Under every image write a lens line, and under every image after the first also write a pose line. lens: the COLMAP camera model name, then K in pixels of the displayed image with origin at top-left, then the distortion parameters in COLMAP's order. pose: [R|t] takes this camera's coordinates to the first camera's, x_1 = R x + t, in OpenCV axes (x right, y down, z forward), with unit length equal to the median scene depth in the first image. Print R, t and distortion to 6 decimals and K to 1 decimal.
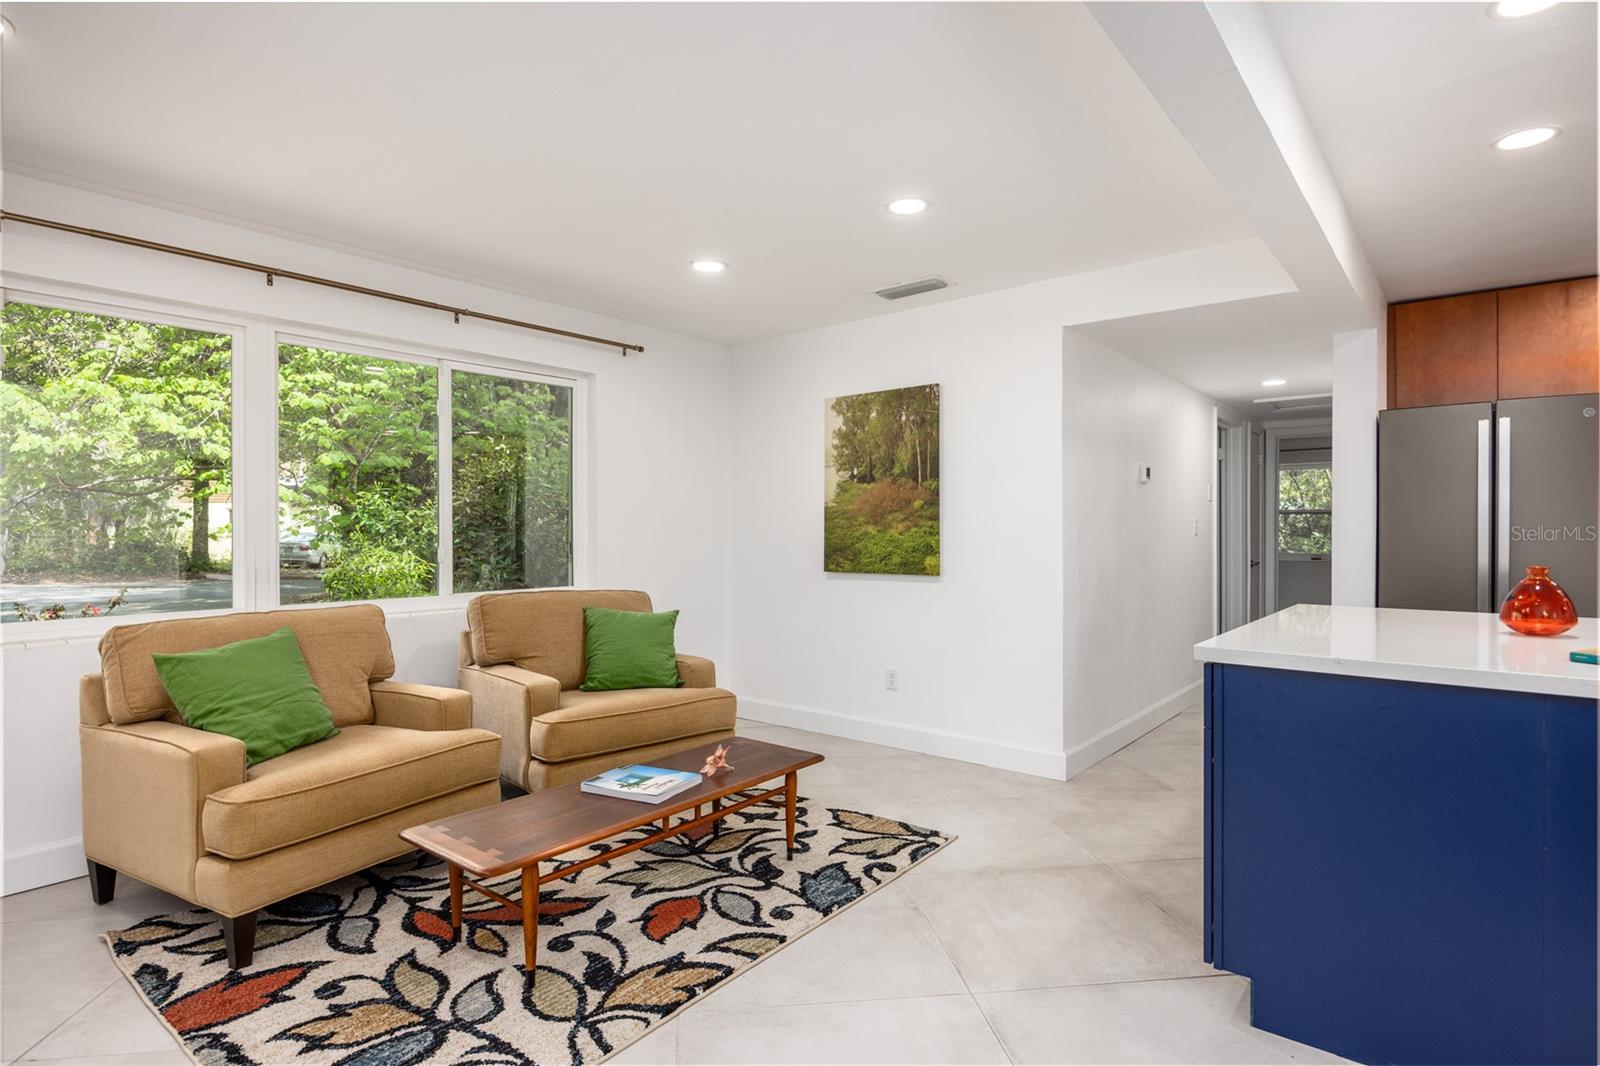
lens RADIAL K [[821.7, 0, 809.2], [0, 821.7, 535.2], [0, 0, 1]] dist [-0.007095, -0.000060]
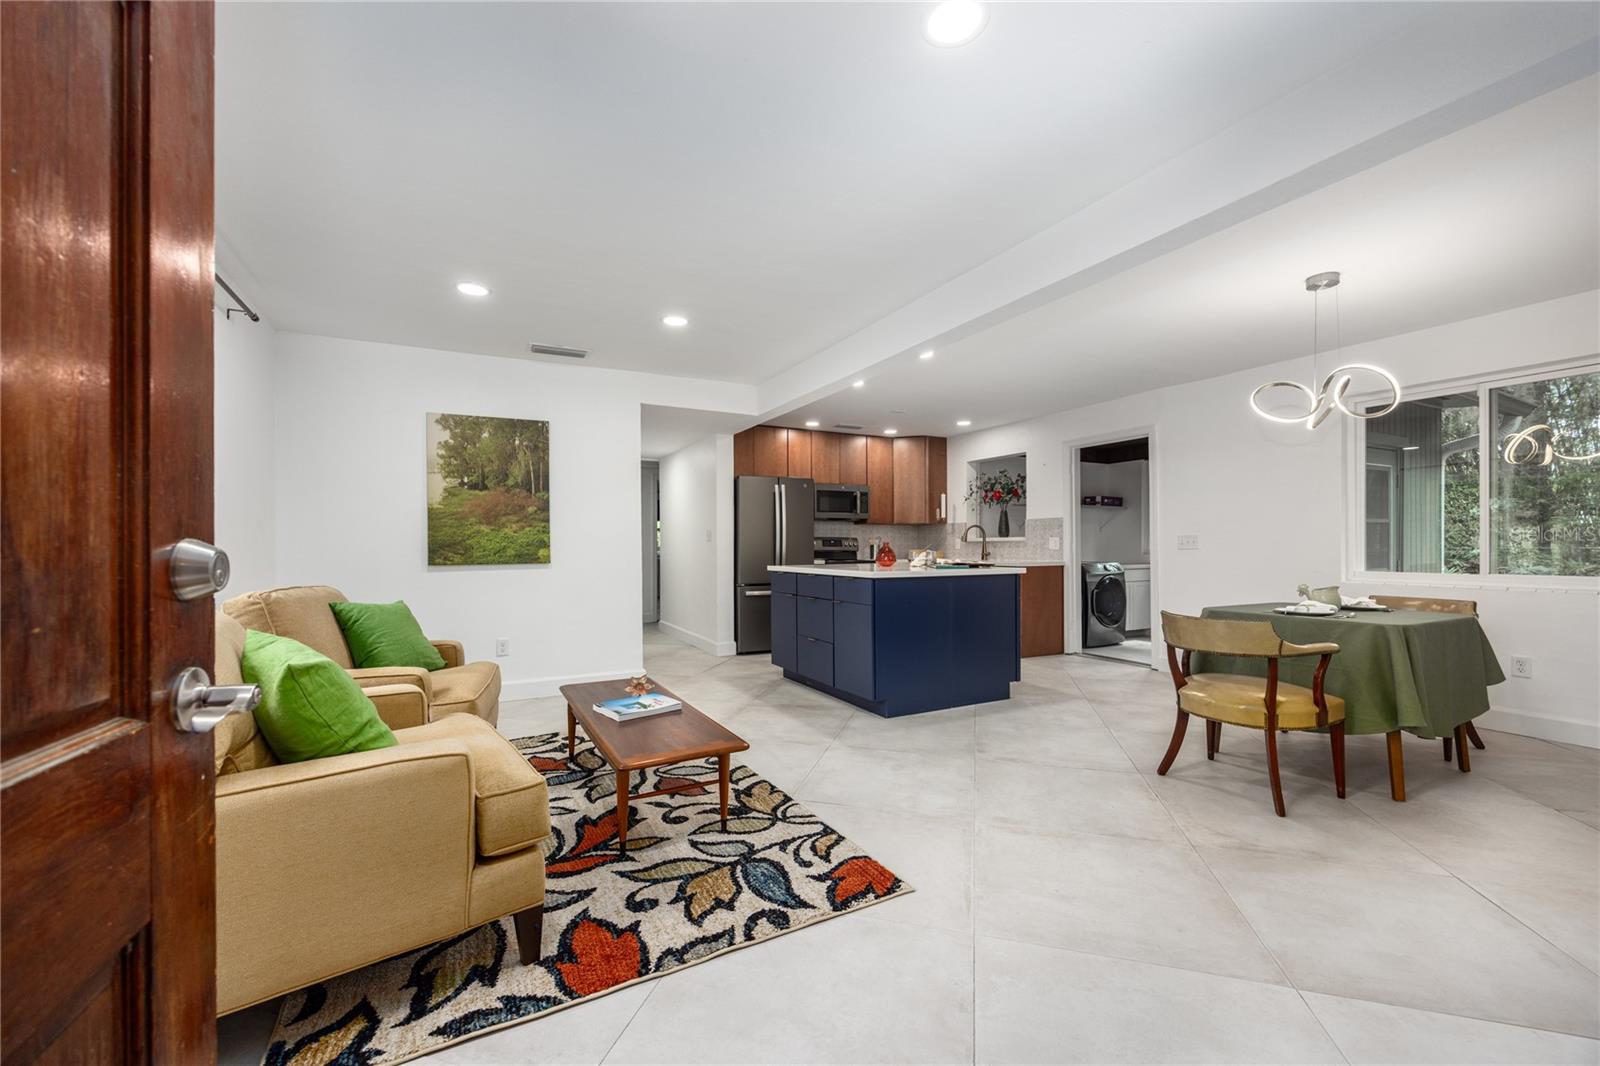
lens RADIAL K [[629.9, 0, 789.3], [0, 629.9, 546.7], [0, 0, 1]] dist [0.001108, -0.000606]
pose [[0.401989, -0.004296, 0.915634, -1.055646], [0.009527, 0.999954, 0.000509, 0.042142], [-0.915595, 0.008519, 0.402012, 0.361340]]
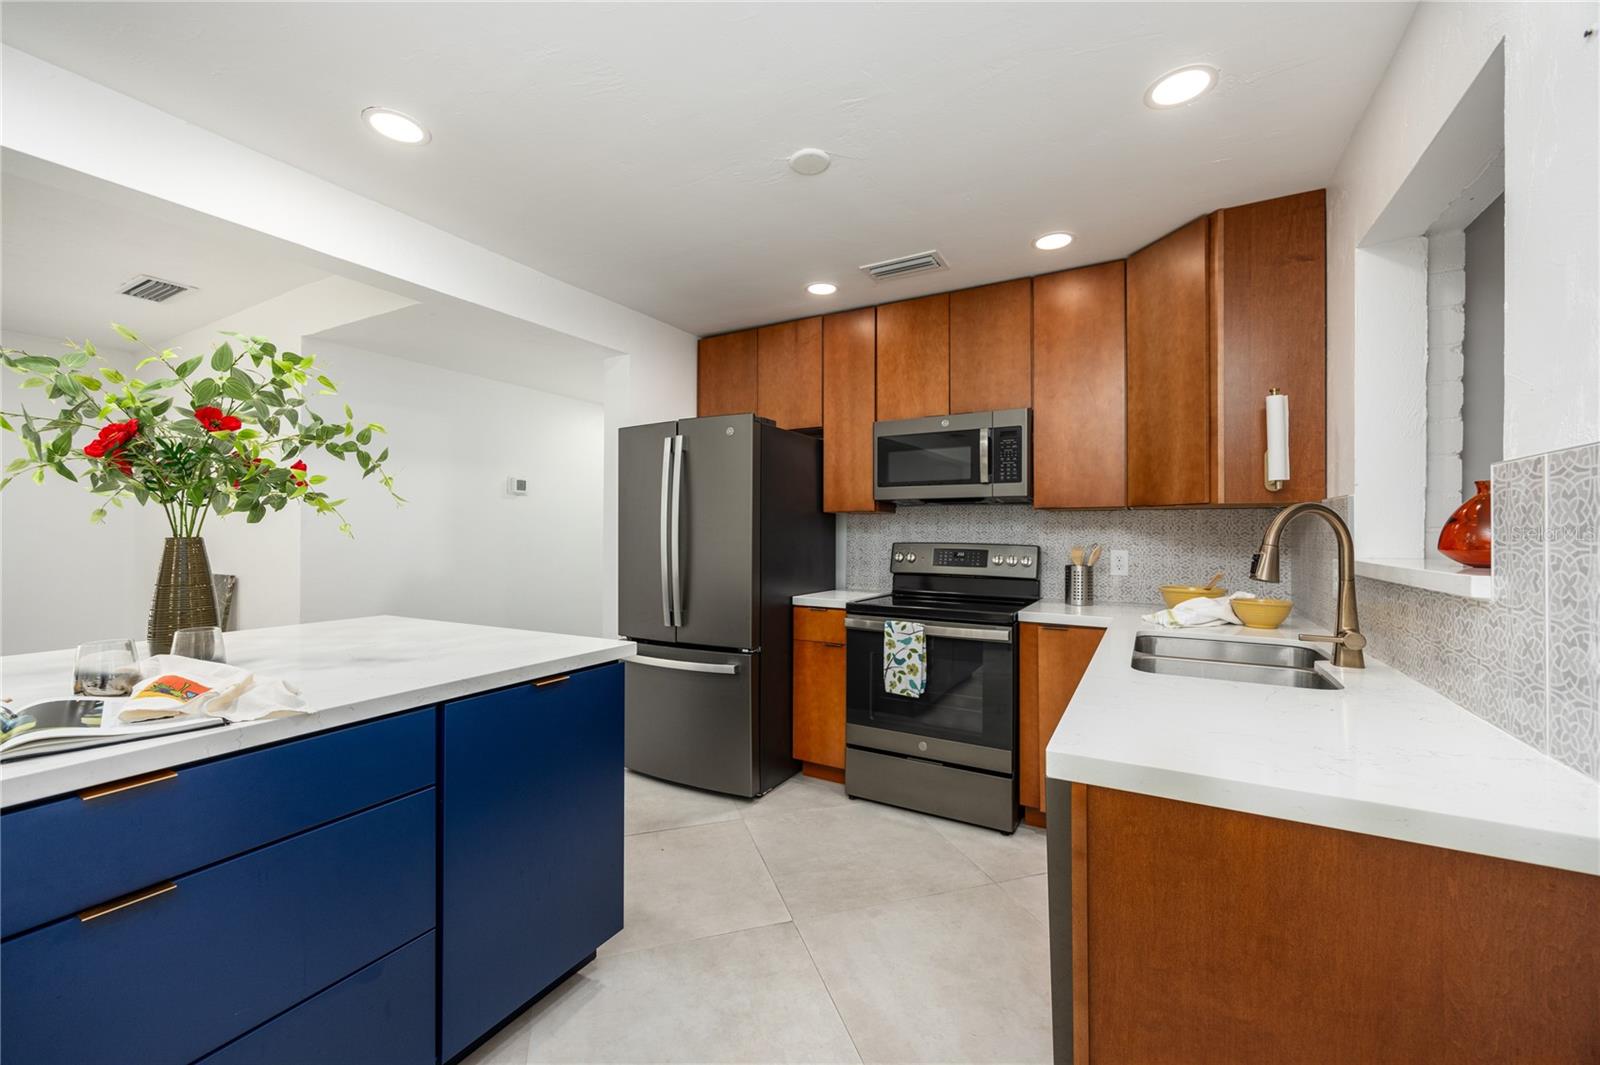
lens RADIAL K [[629.9, 0, 801.3], [0, 629.9, 529.7], [0, 0, 1]] dist [0.001108, -0.000606]
pose [[0.983755, 0.001143, 0.179515, 1.163522], [0.000575, 0.999955, -0.009515, -0.013188], [-0.179518, 0.009464, 0.983709, 0.193552]]
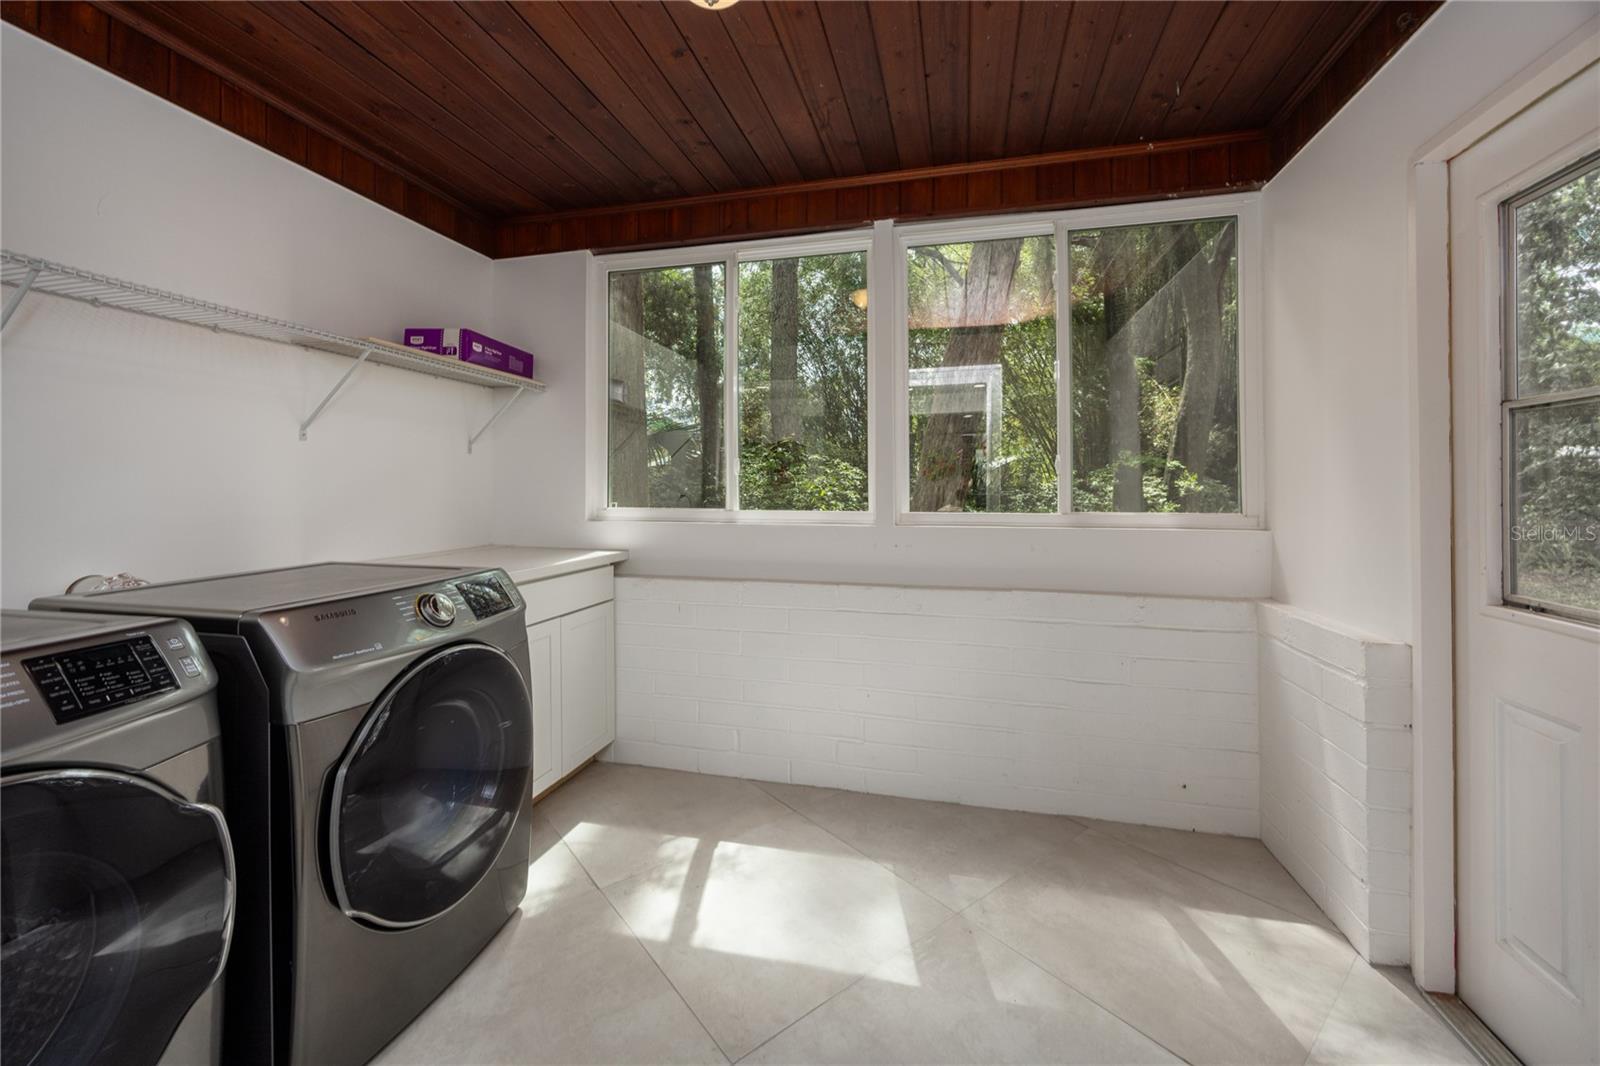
lens RADIAL K [[629.9, 0, 800.3], [0, 629.9, 484.6], [0, 0, 1]] dist [0.001108, -0.000606]
pose [[-0.425753, 0.009510, 0.904790, 1.434996], [0.006441, 0.999951, -0.007480, 0.045228], [-0.904817, 0.002643, -0.425793, 0.137685]]
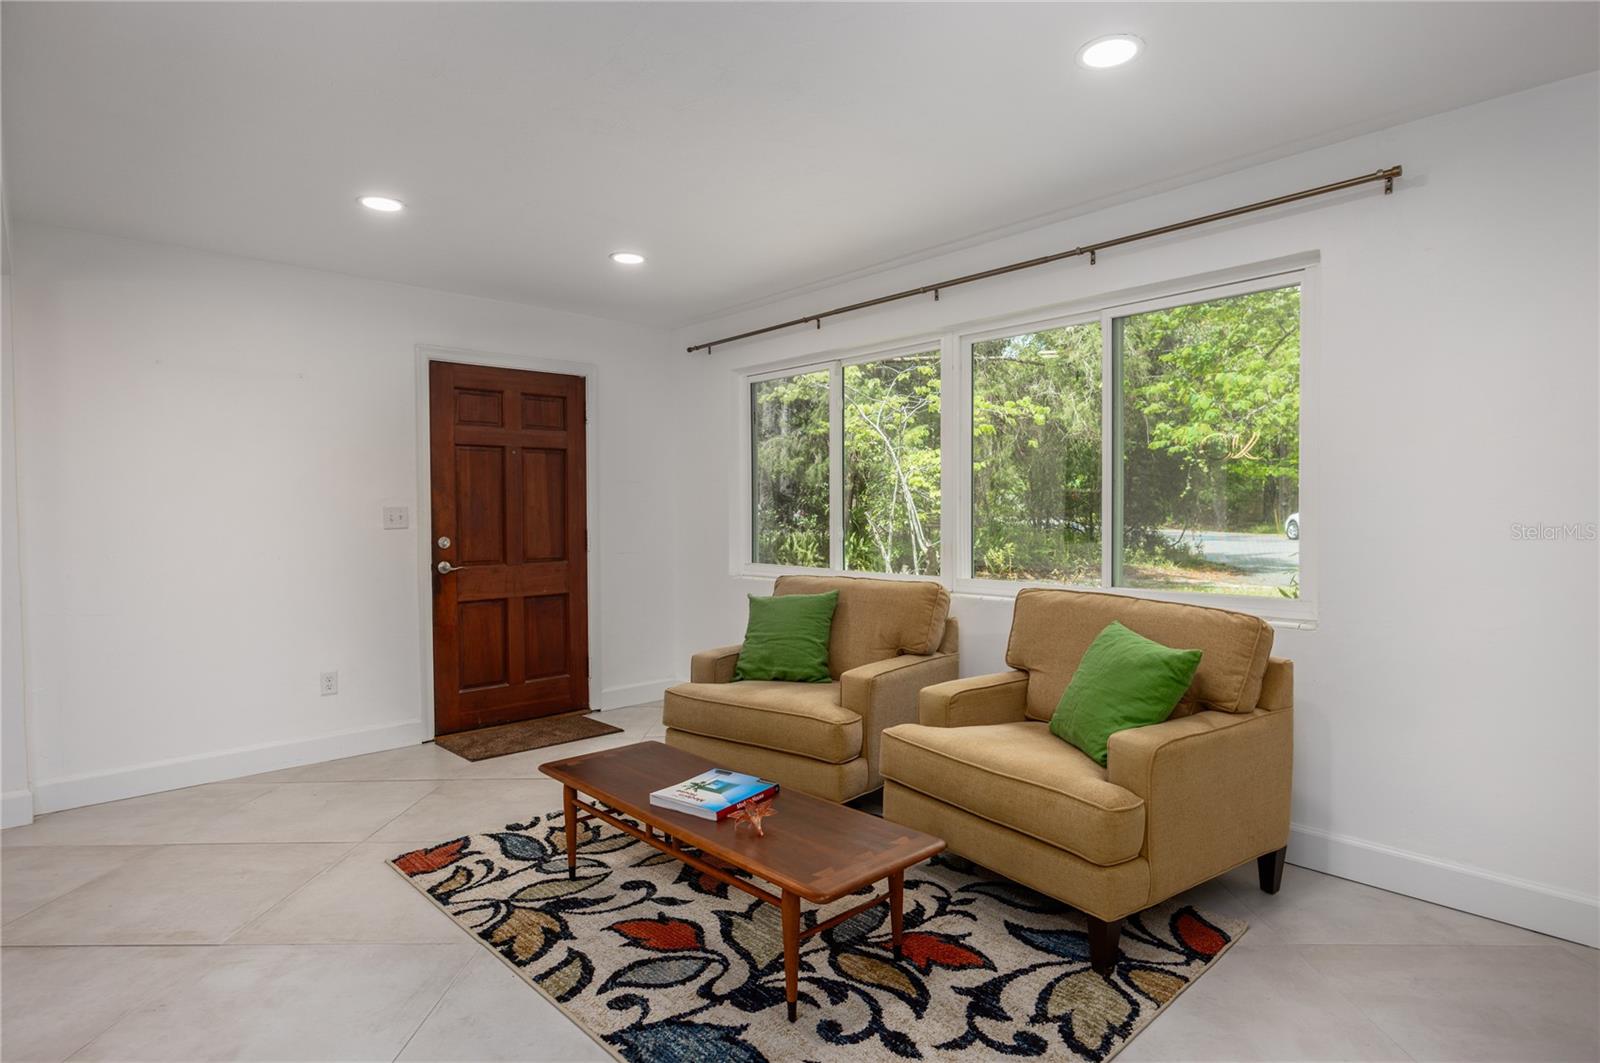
lens RADIAL K [[845.8, 0, 792.7], [0, 845.8, 534.1], [0, 0, 1]] dist [-0.002970, -0.002057]
pose [[-0.151851, 0.027826, -0.988012, 0.711025], [0.005613, 0.999612, 0.027290, -0.011428], [0.988388, -0.001402, -0.151948, 1.241152]]
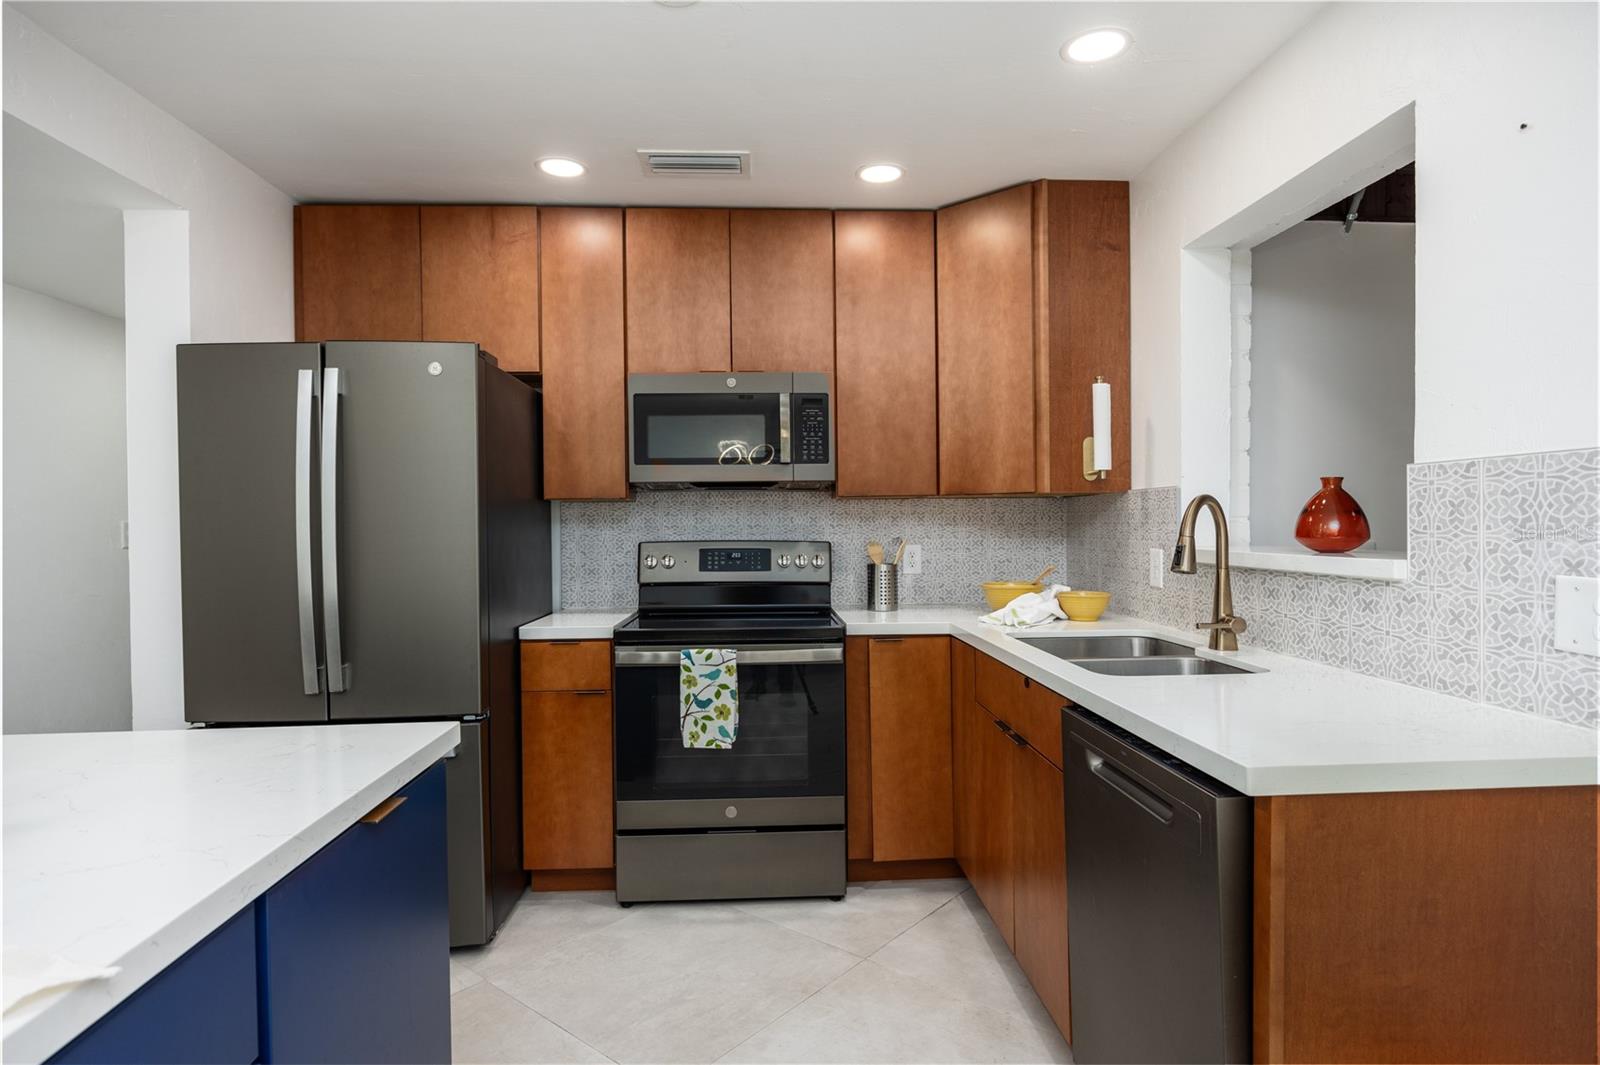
lens RADIAL K [[845.8, 0, 800.1], [0, 845.8, 533.2], [0, 0, 1]] dist [-0.002970, -0.002057]
pose [[0.732543, -0.017963, 0.680484, 0.901367], [0.015355, 0.999833, 0.009863, -0.020427], [-0.680547, 0.003223, 0.732697, 0.357072]]
